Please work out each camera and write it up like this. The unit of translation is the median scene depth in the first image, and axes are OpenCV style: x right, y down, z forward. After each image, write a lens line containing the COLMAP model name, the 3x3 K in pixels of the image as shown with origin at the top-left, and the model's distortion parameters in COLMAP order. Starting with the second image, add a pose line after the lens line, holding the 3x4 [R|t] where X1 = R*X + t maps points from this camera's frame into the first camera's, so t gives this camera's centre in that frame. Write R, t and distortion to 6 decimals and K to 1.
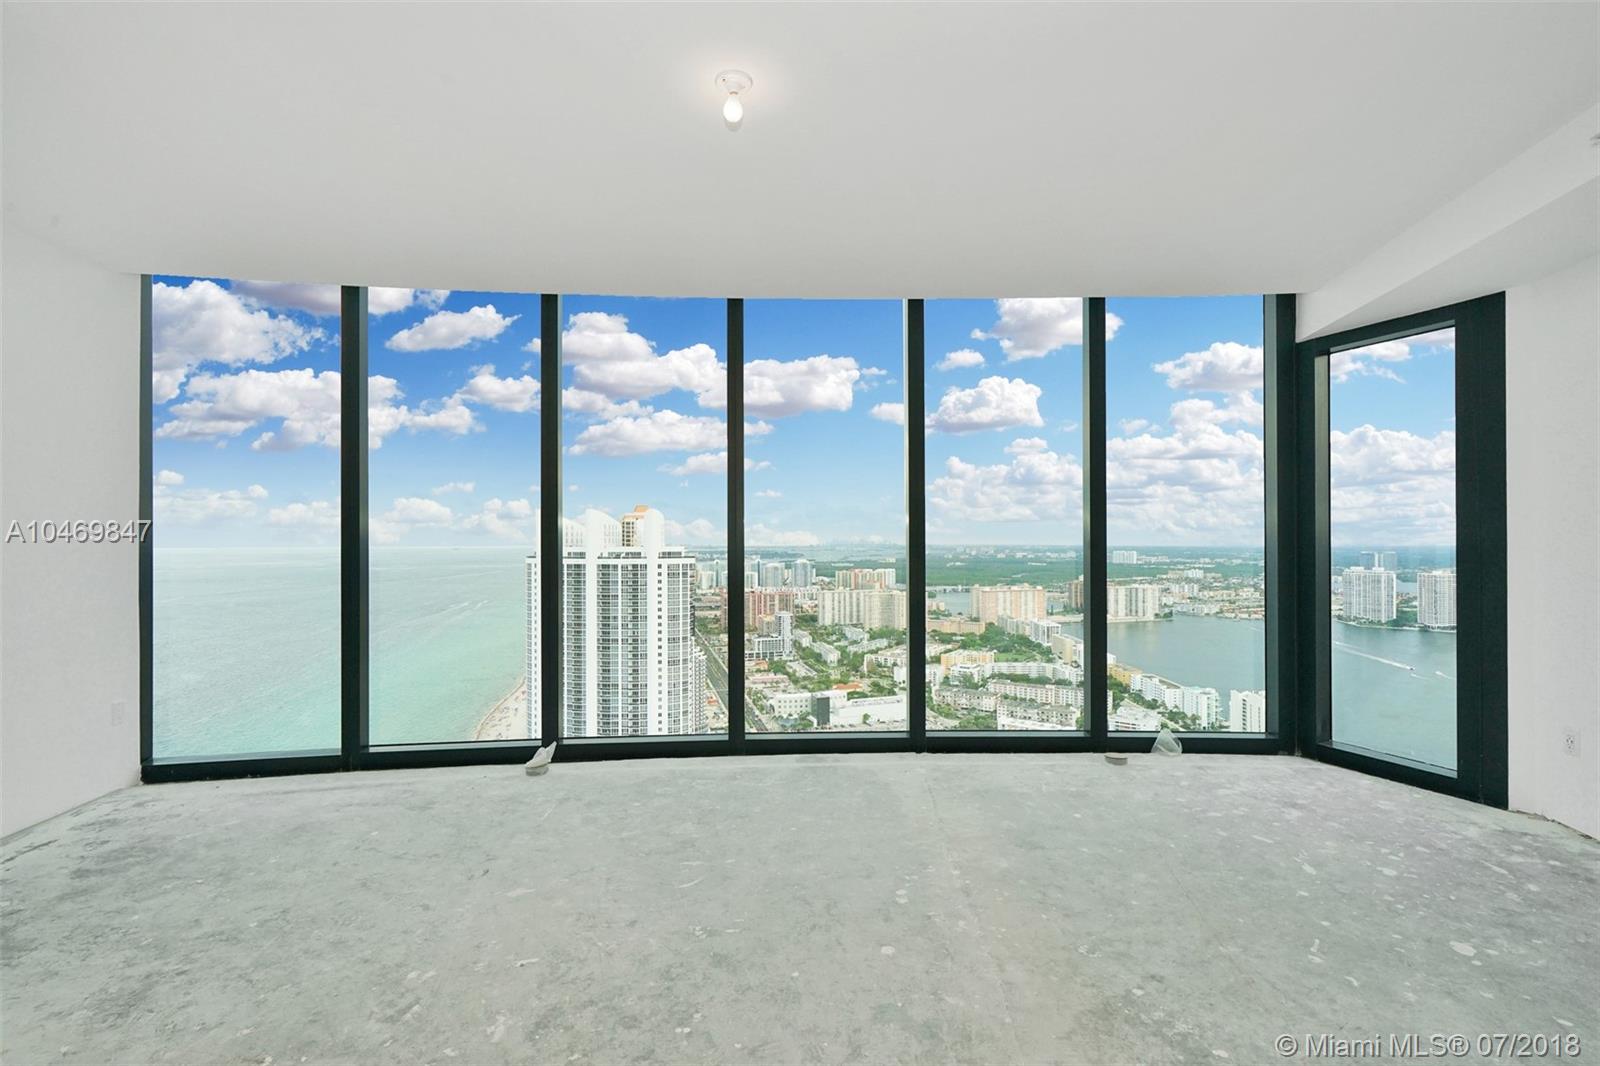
lens RADIAL K [[737.6, 0, 795.2], [0, 737.6, 544.3], [0, 0, 1]] dist [0.002243, 0.002288]
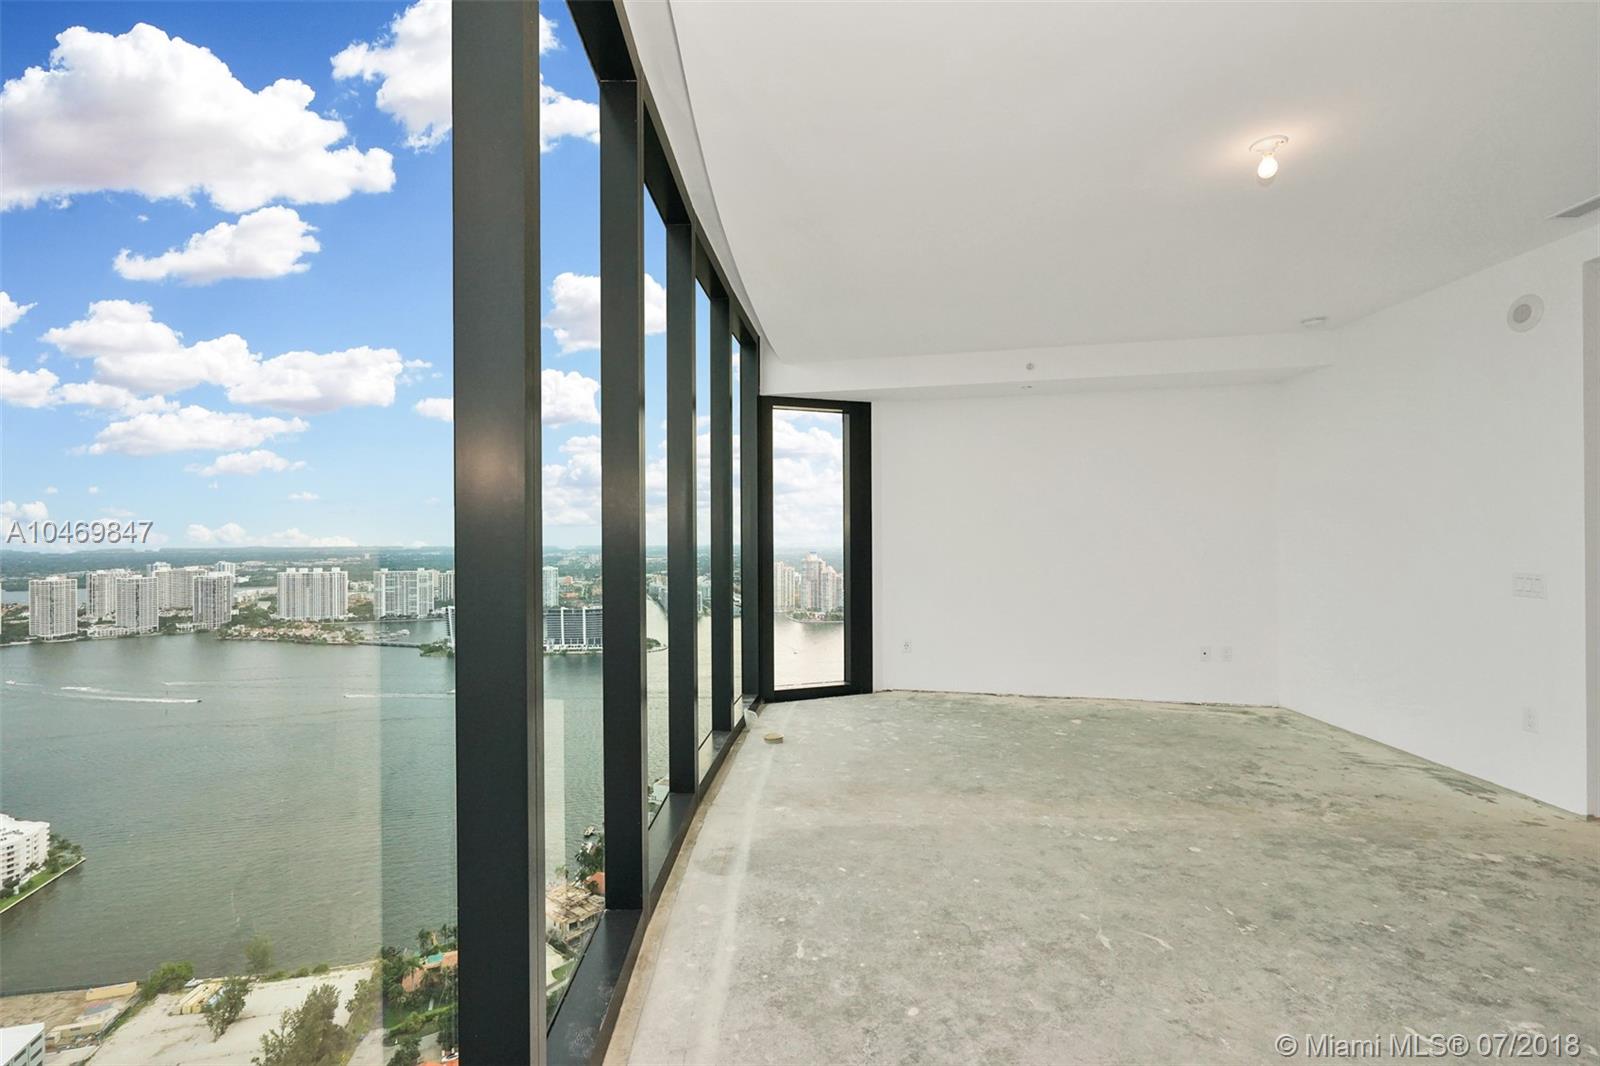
lens RADIAL K [[737.6, 0, 810.2], [0, 737.6, 543.8], [0, 0, 1]] dist [0.002243, 0.002288]
pose [[0.017428, -0.003722, 0.999841, -0.646776], [0.007715, 0.999964, 0.003588, -0.006737], [-0.999818, 0.007651, 0.017456, 0.884715]]
